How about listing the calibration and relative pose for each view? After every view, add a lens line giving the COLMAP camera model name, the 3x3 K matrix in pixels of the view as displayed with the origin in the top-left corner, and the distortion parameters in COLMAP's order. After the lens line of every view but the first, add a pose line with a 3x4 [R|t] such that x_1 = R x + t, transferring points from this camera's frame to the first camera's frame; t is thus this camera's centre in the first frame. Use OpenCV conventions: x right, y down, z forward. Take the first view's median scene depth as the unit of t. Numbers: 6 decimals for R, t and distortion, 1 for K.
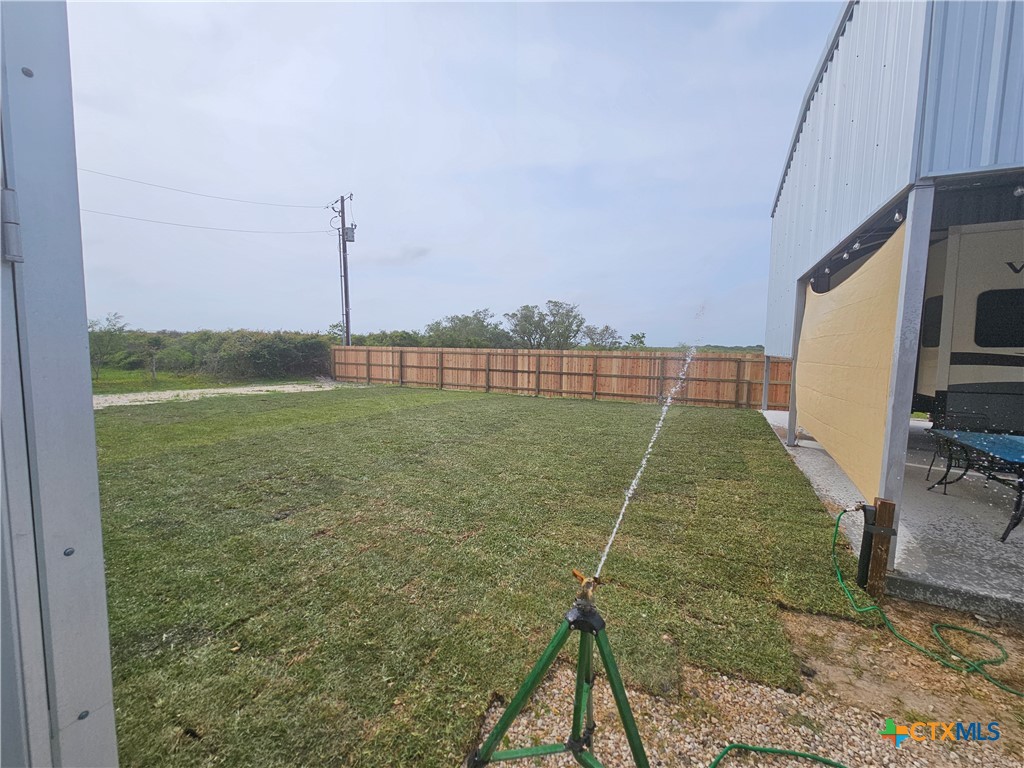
lens RADIAL K [[416.8, 0, 514.7], [0, 416.8, 385.1], [0, 0, 1]] dist [-0.002150, -0.000469]
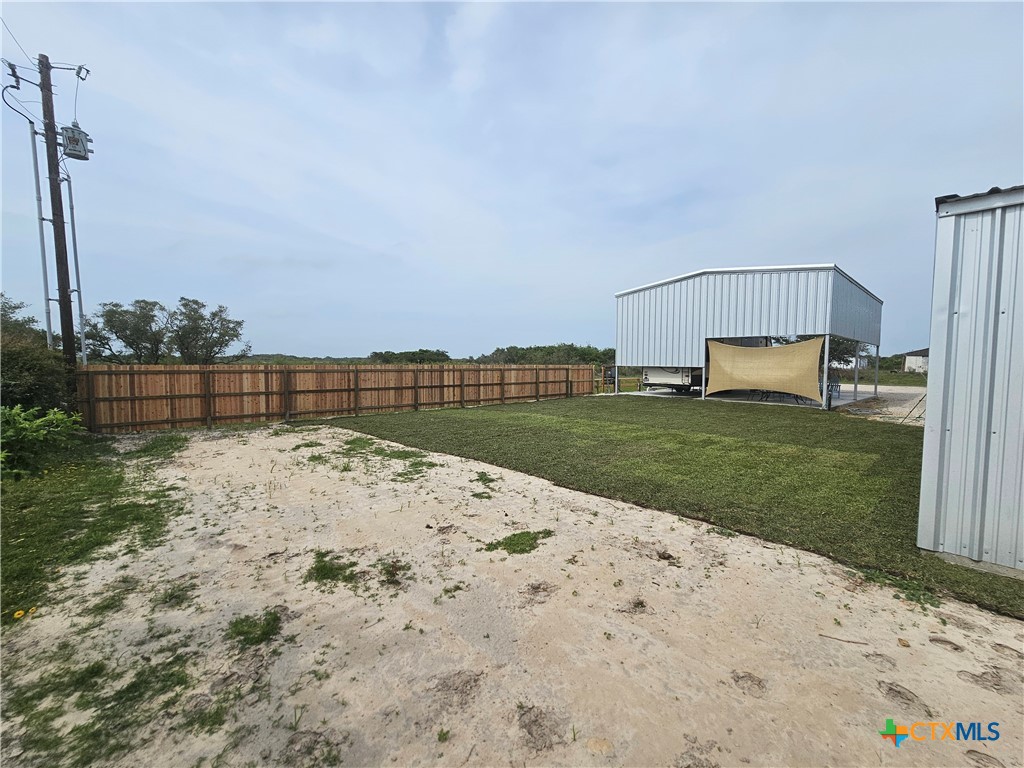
lens RADIAL K [[416.8, 0, 519.6], [0, 416.8, 386.7], [0, 0, 1]] dist [-0.002150, -0.000469]
pose [[0.358307, -0.067464, 0.931163, -0.850623], [0.086282, 0.995510, 0.038925, -0.052806], [-0.929608, 0.066396, 0.362519, 0.418138]]
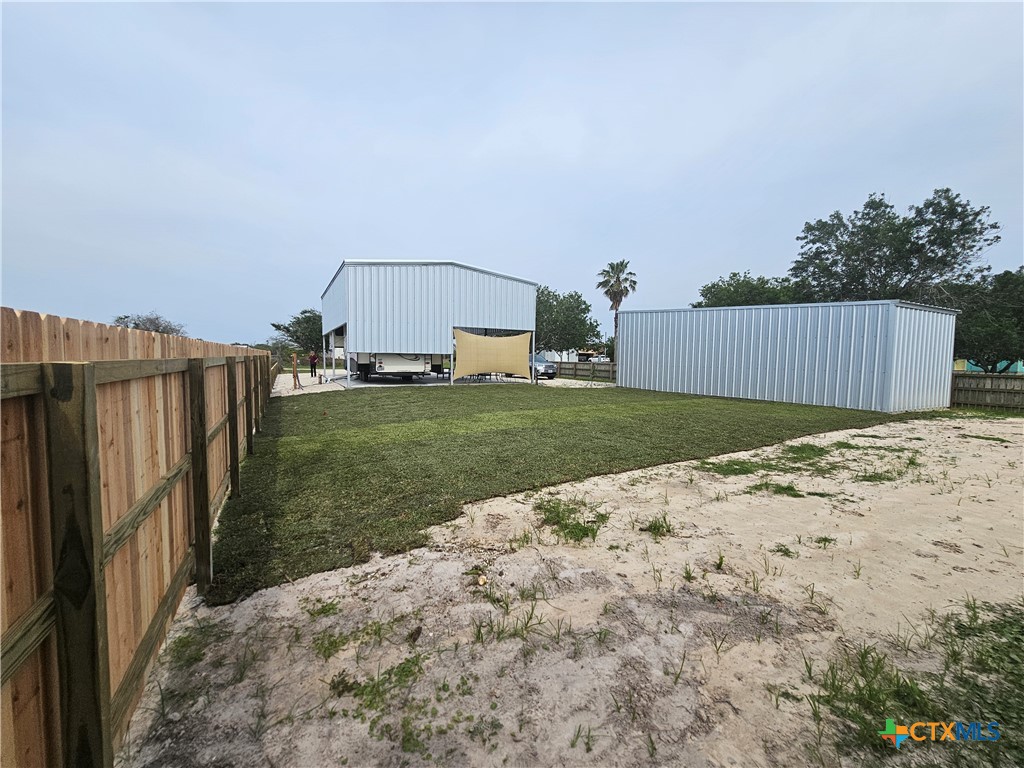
lens RADIAL K [[416.8, 0, 510.4], [0, 416.8, 382.7], [0, 0, 1]] dist [-0.002150, -0.000469]
pose [[-0.804939, -0.056541, 0.590658, -0.508599], [0.034980, 0.989196, 0.142362, -0.094150], [-0.592326, 0.135254, -0.794265, 1.110851]]
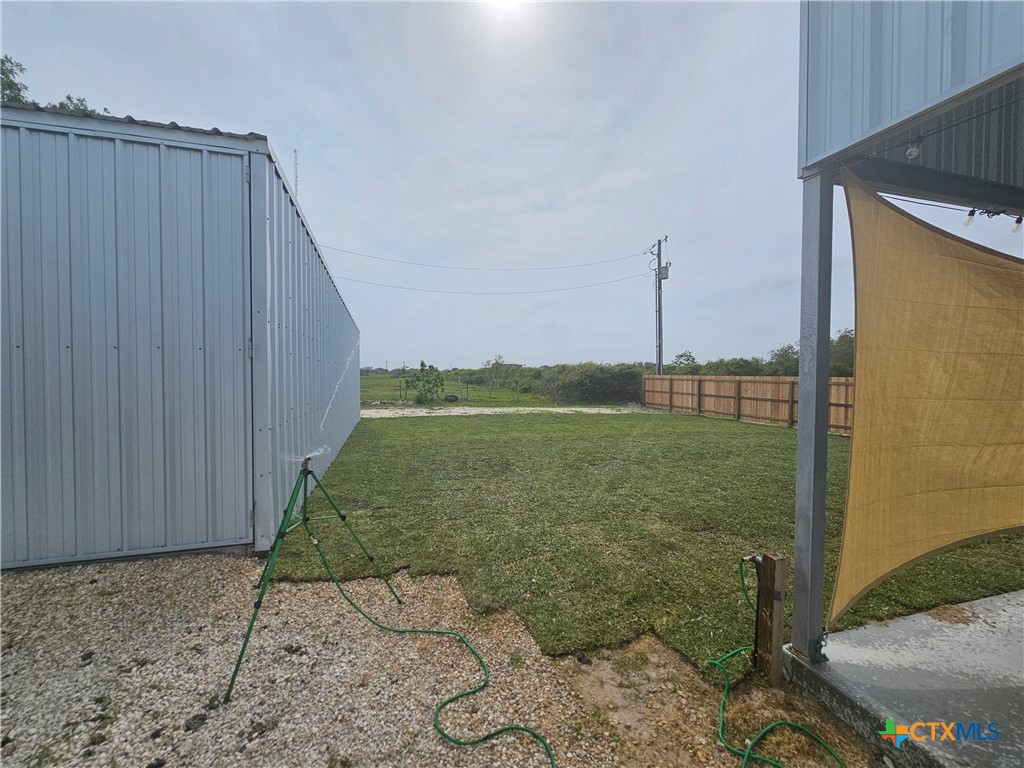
lens RADIAL K [[416.8, 0, 514.8], [0, 416.8, 383.8], [0, 0, 1]] dist [-0.002150, -0.000469]
pose [[0.674431, 0.005506, -0.738318, 0.178595], [-0.059200, 0.997156, -0.046641, 0.000951], [0.735961, 0.075165, 0.672838, 0.005647]]
